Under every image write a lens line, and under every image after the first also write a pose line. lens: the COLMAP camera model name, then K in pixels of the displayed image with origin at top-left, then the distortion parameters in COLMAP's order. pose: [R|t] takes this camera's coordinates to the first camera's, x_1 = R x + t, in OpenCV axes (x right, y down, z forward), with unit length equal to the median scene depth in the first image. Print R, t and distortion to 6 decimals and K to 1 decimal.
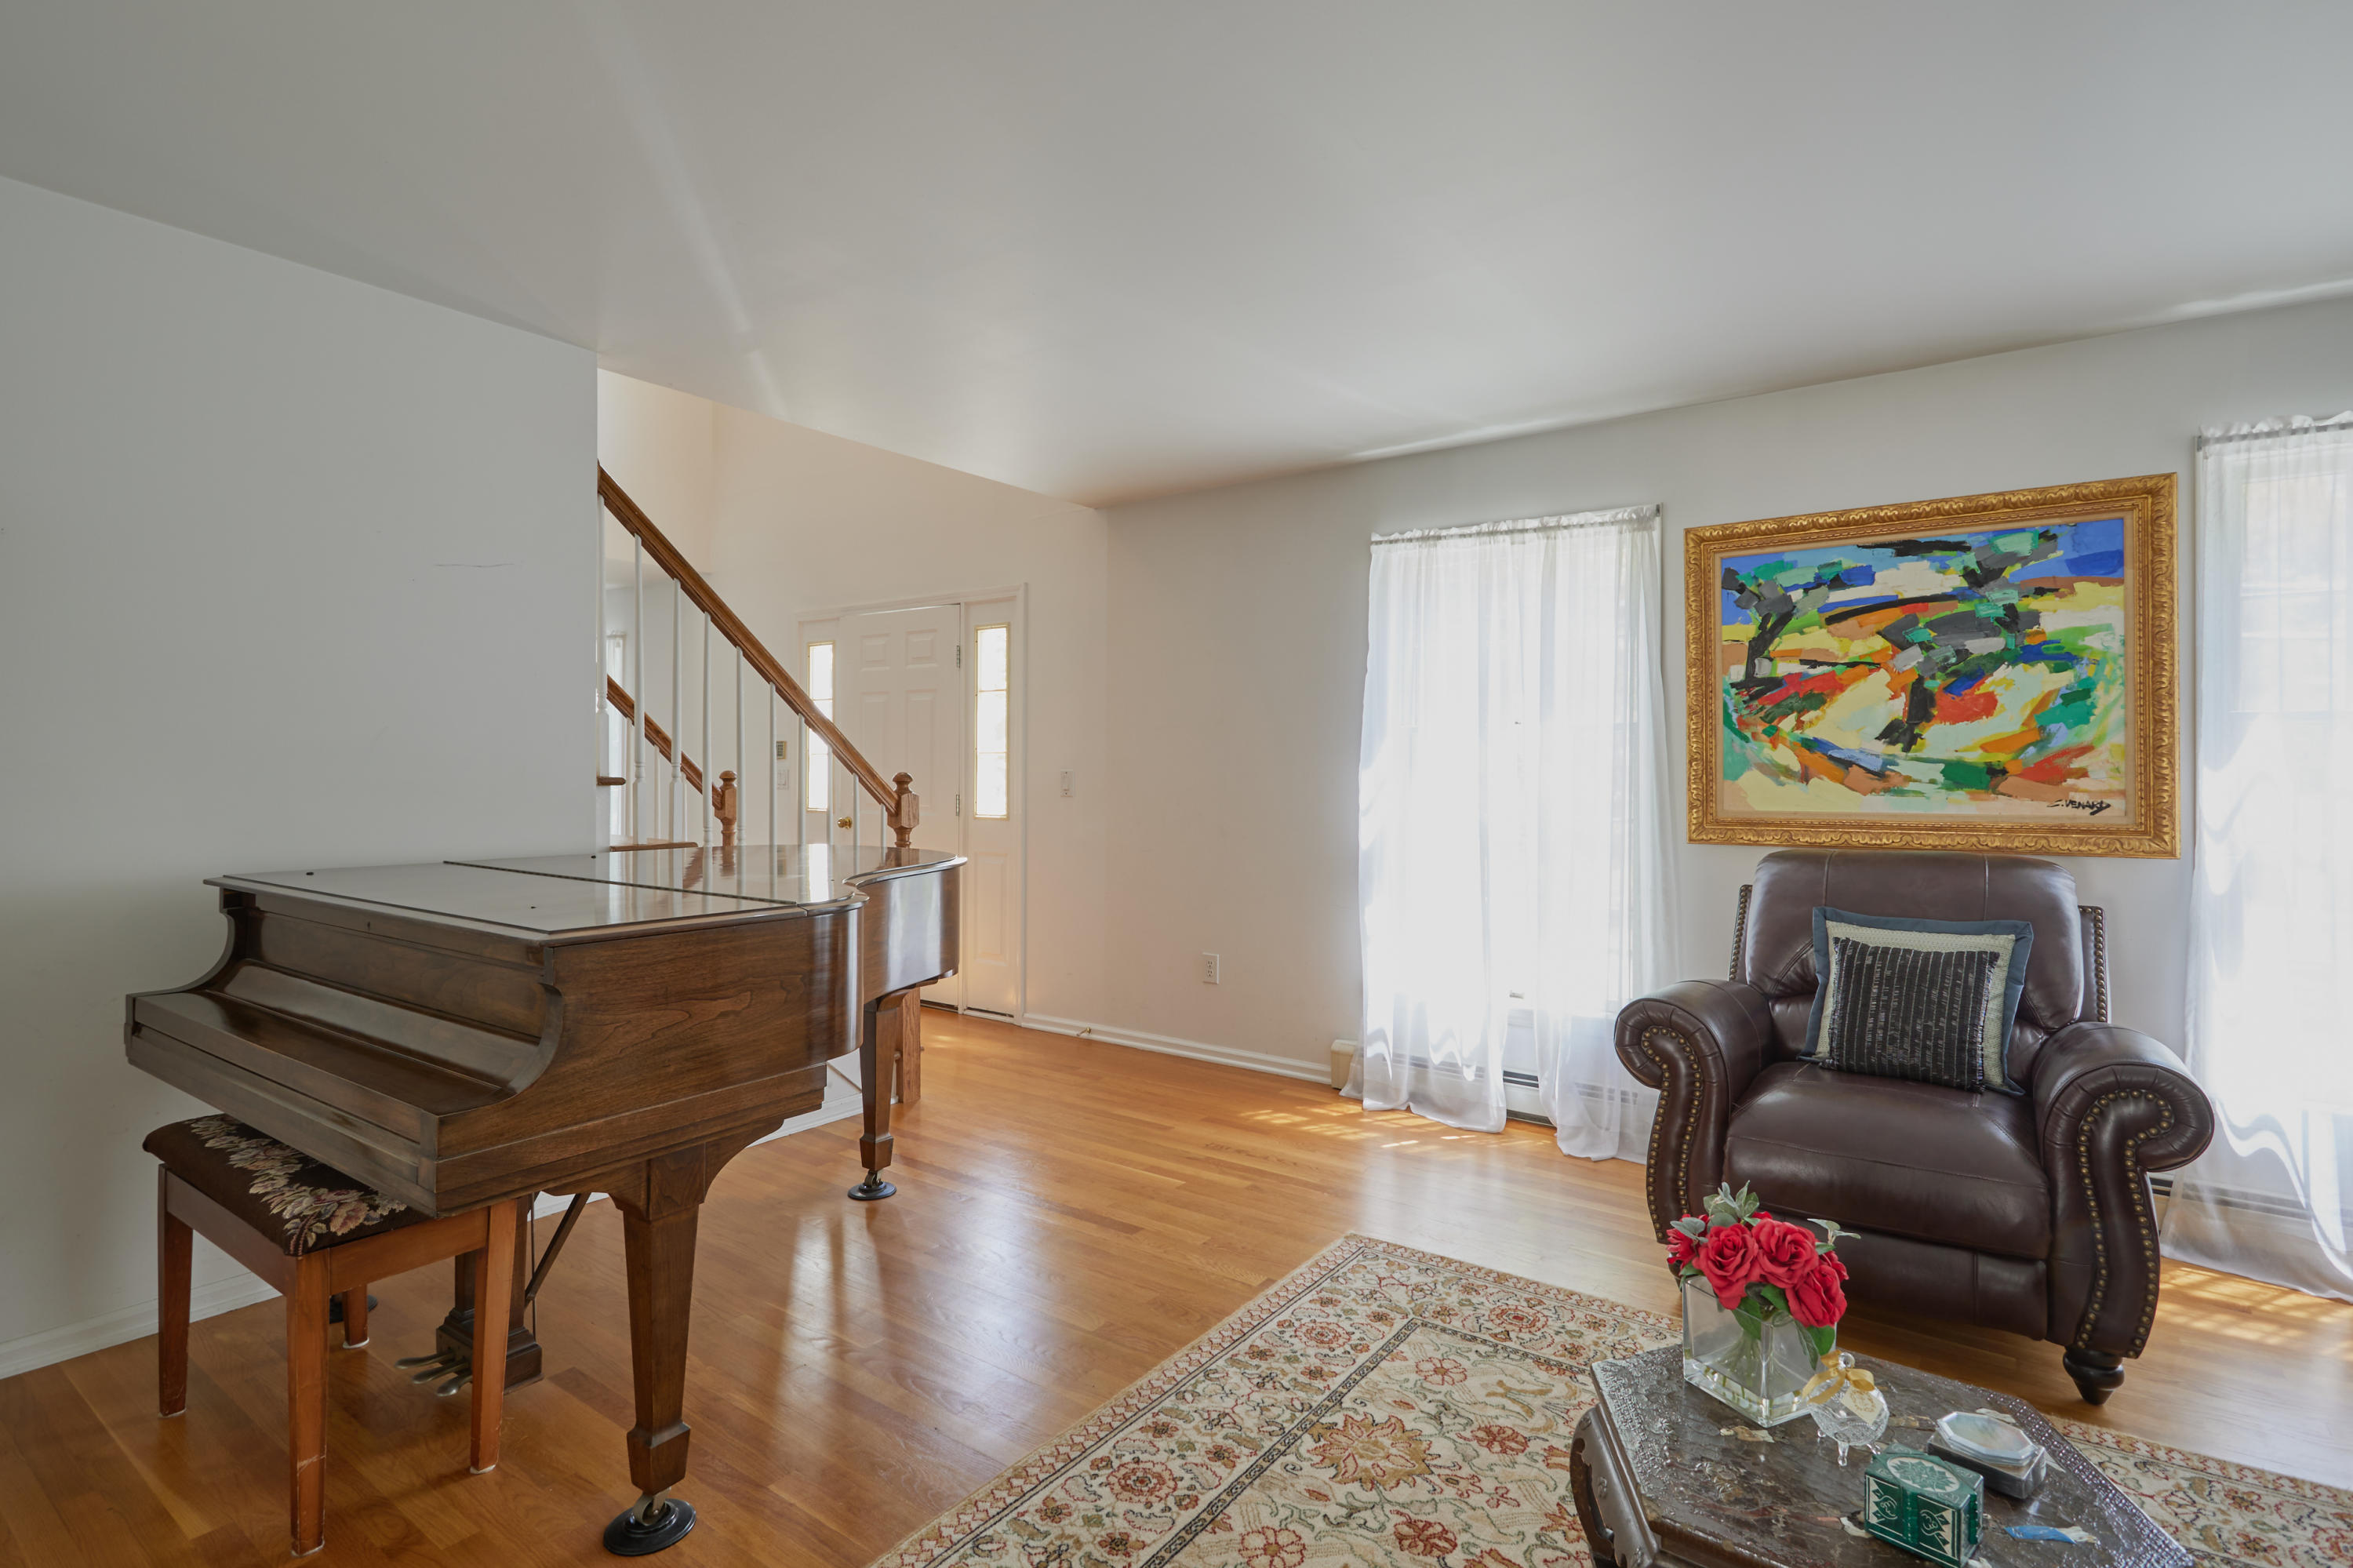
lens RADIAL K [[1141.4, 0, 1175.2], [0, 1141.4, 773.8], [0, 0, 1]] dist [-0.002735, -0.001867]
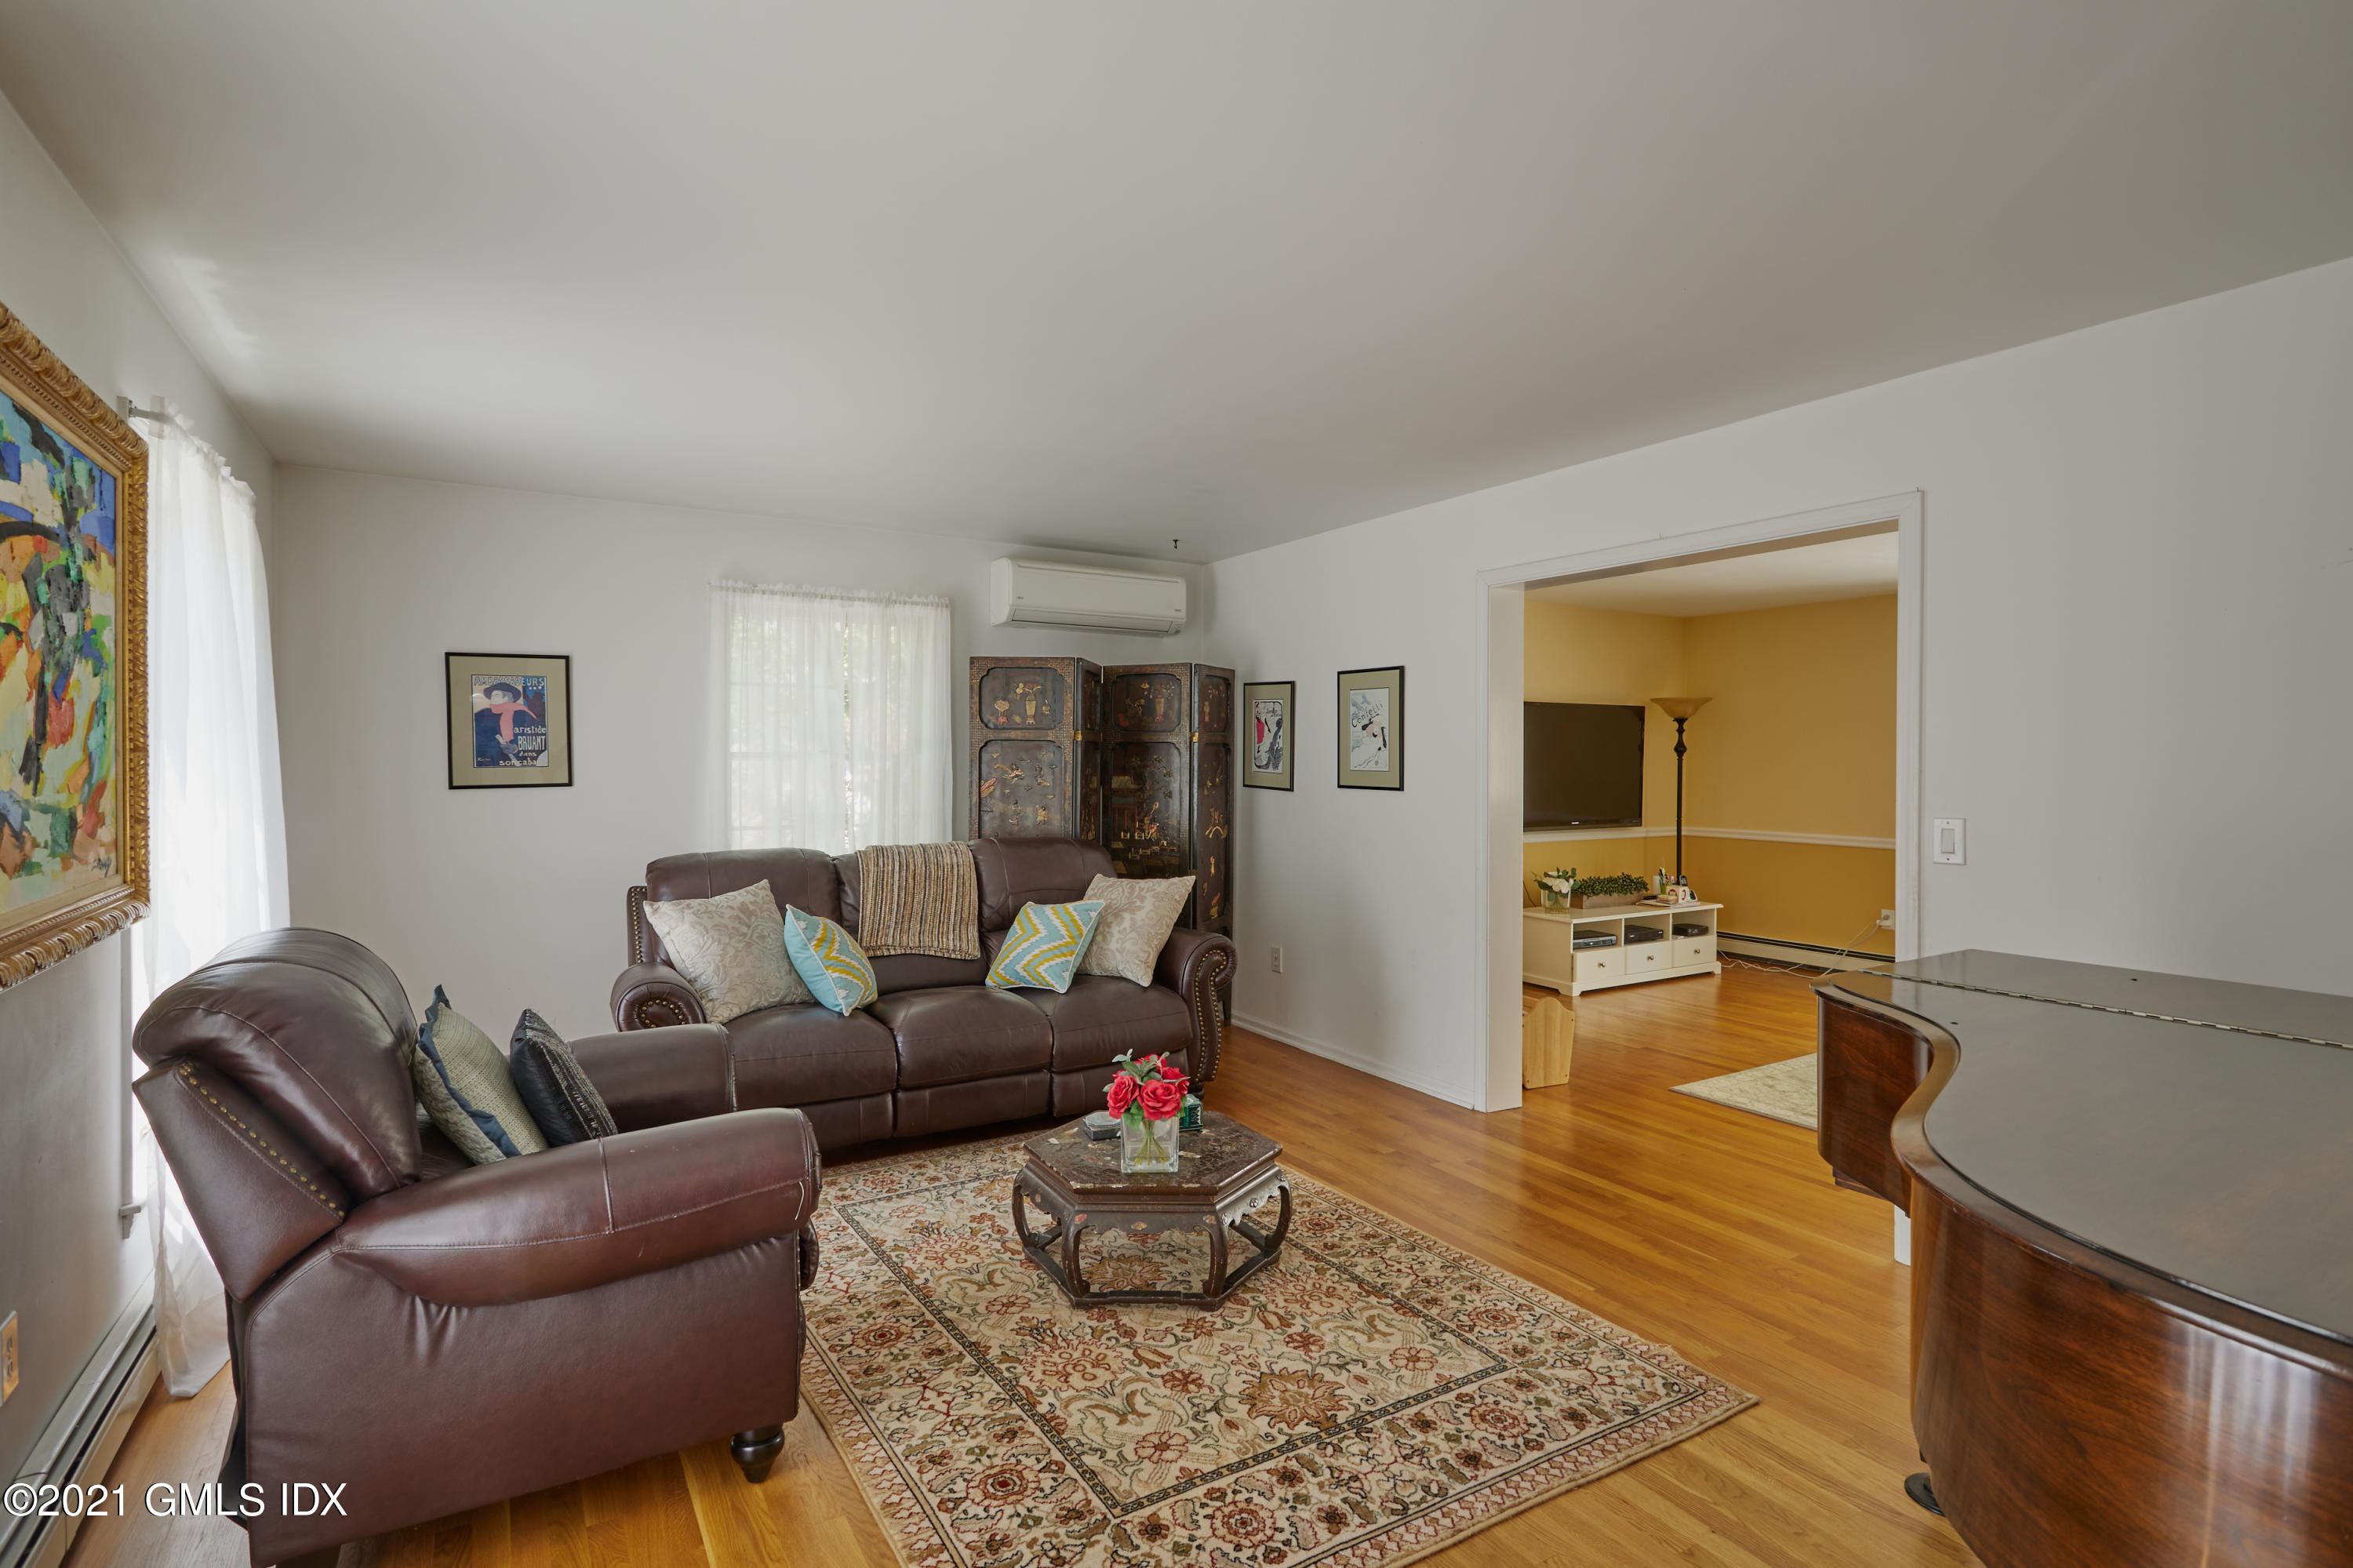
lens RADIAL K [[1141.4, 0, 1187.6], [0, 1141.4, 783.8], [0, 0, 1]] dist [-0.002735, -0.001867]
pose [[-0.924969, -0.015714, 0.379717, -0.104721], [-0.005657, 0.999603, 0.027588, -0.045587], [-0.380000, 0.023370, -0.924691, 1.363672]]
